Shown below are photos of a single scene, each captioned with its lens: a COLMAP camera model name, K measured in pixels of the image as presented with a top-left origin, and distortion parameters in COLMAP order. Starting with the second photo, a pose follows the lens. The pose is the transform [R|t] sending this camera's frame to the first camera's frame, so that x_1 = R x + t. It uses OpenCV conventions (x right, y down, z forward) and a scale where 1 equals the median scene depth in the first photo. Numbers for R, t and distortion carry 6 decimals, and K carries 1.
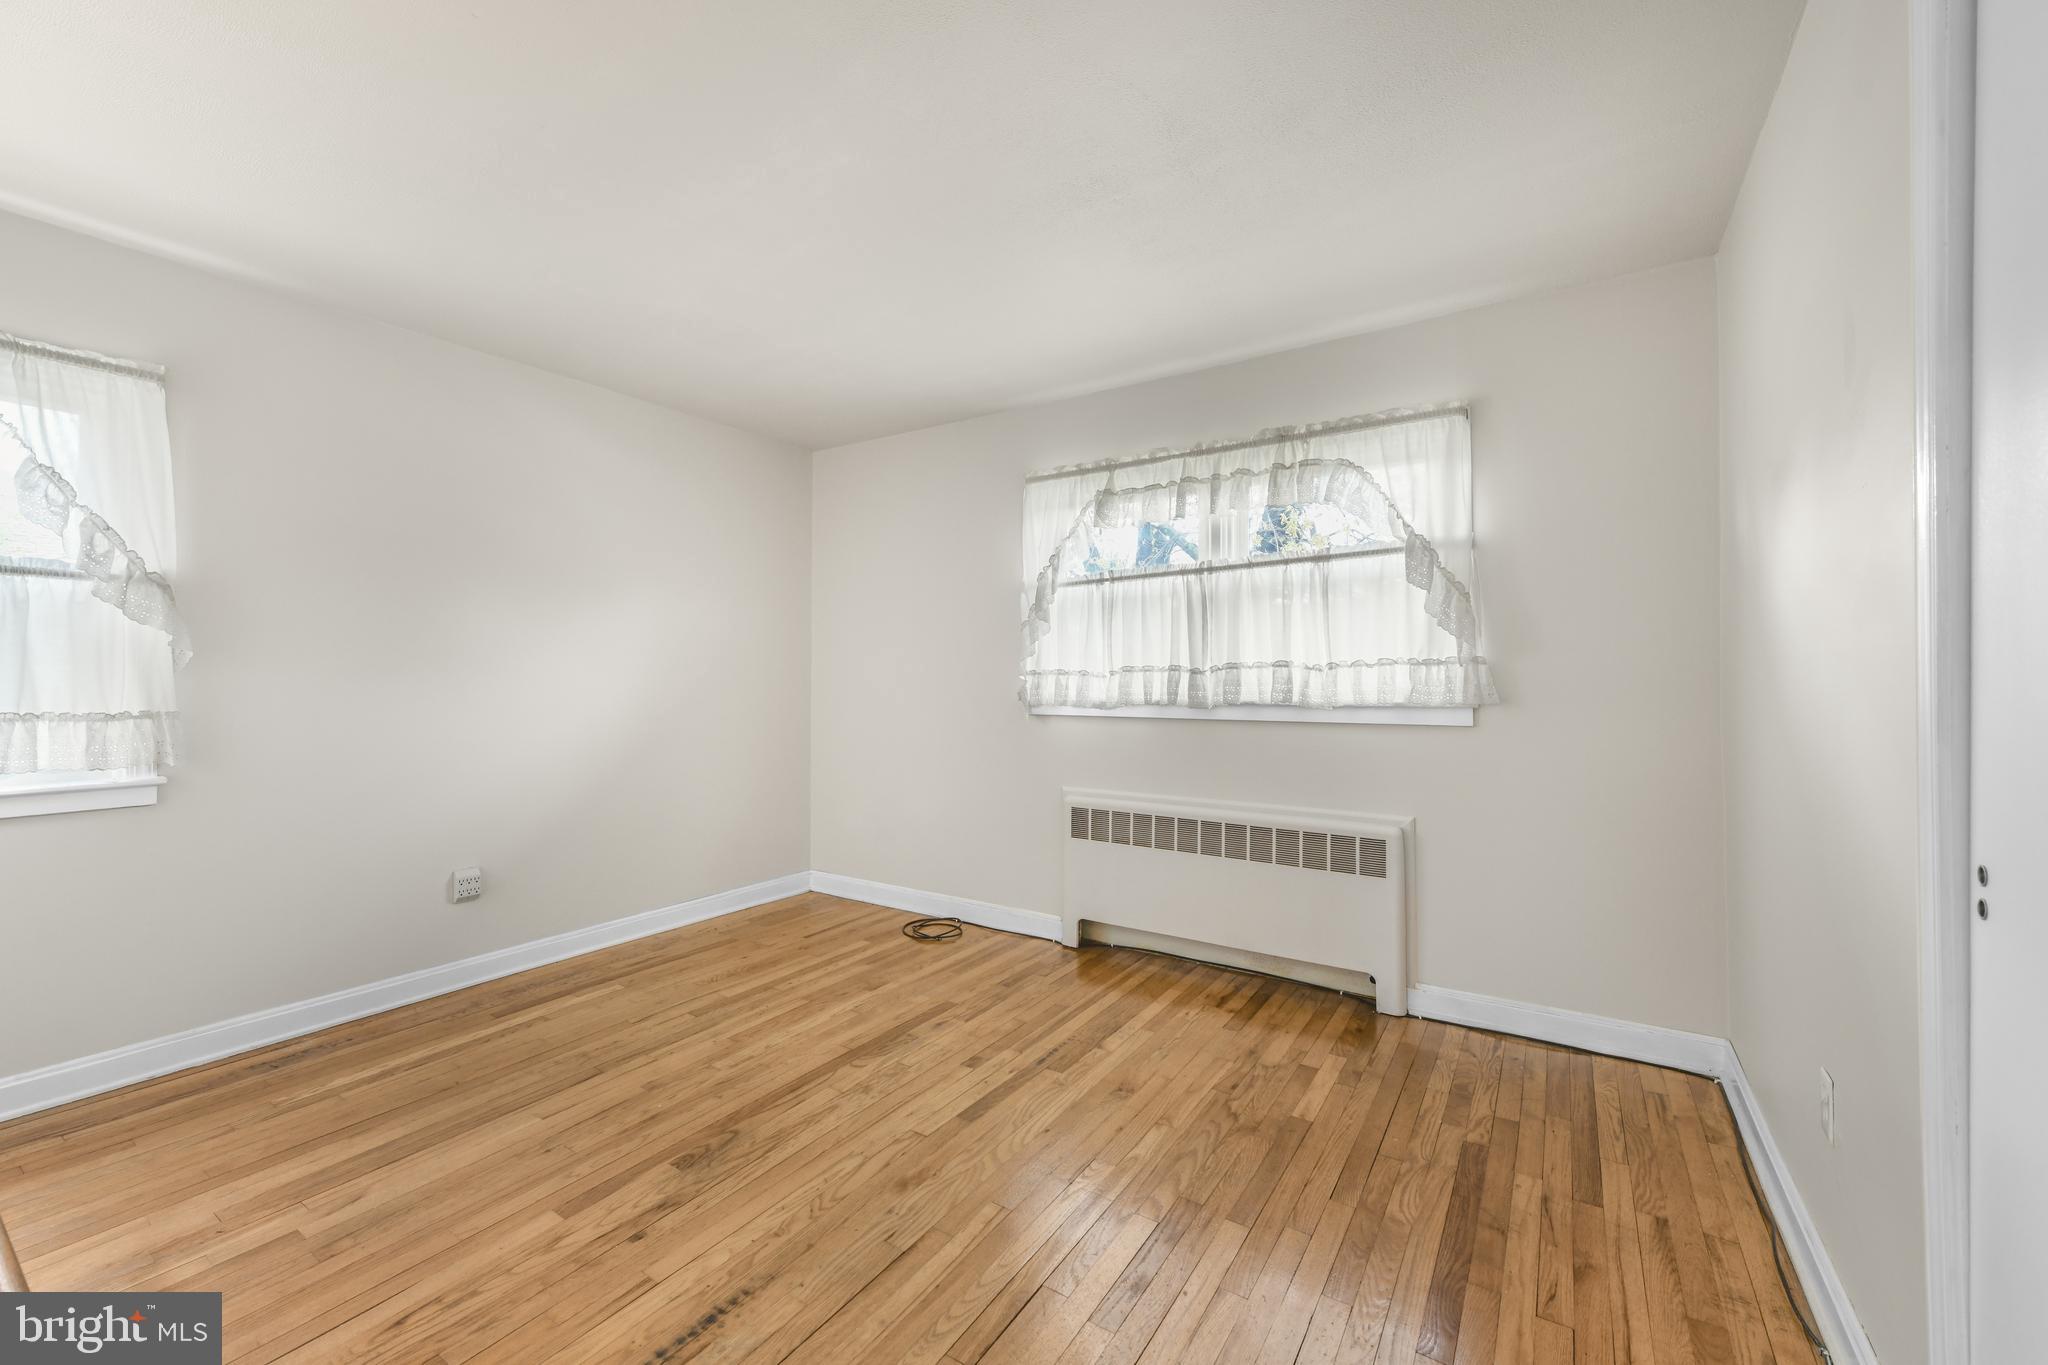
lens RADIAL K [[821.5, 0, 1026.0], [0, 821.5, 677.8], [0, 0, 1]] dist [0.004436, -0.000061]
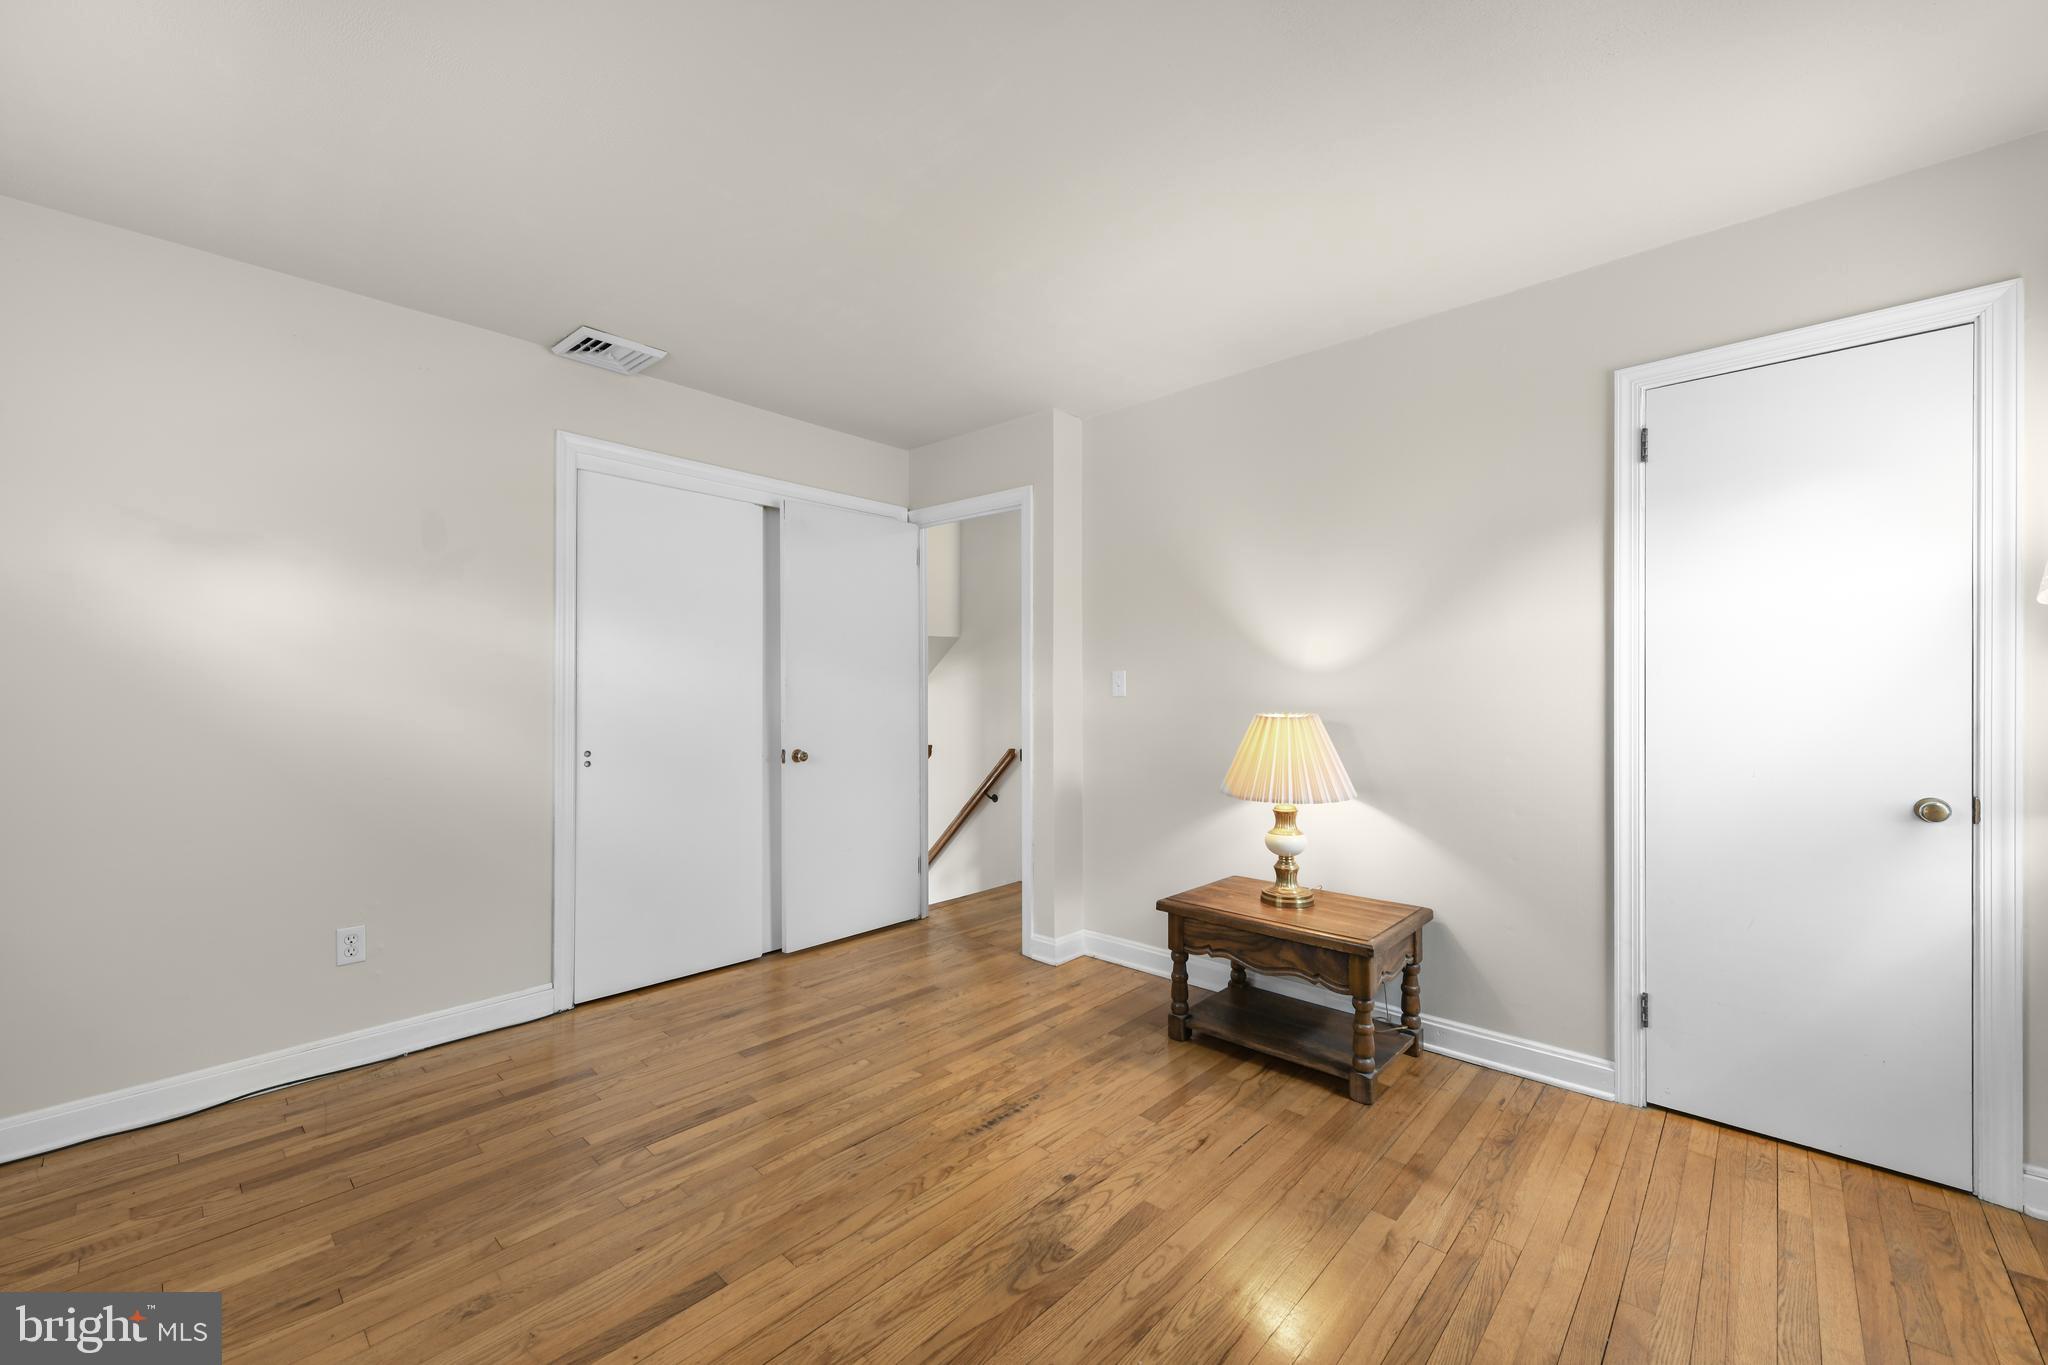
lens RADIAL K [[821.5, 0, 1026.0], [0, 821.5, 677.8], [0, 0, 1]] dist [0.004436, -0.000061]
pose [[-0.986531, 0.002956, 0.163549, -0.569010], [0.000915, 0.999921, -0.012553, -0.009415], [-0.163573, -0.012234, -0.986455, 2.034367]]
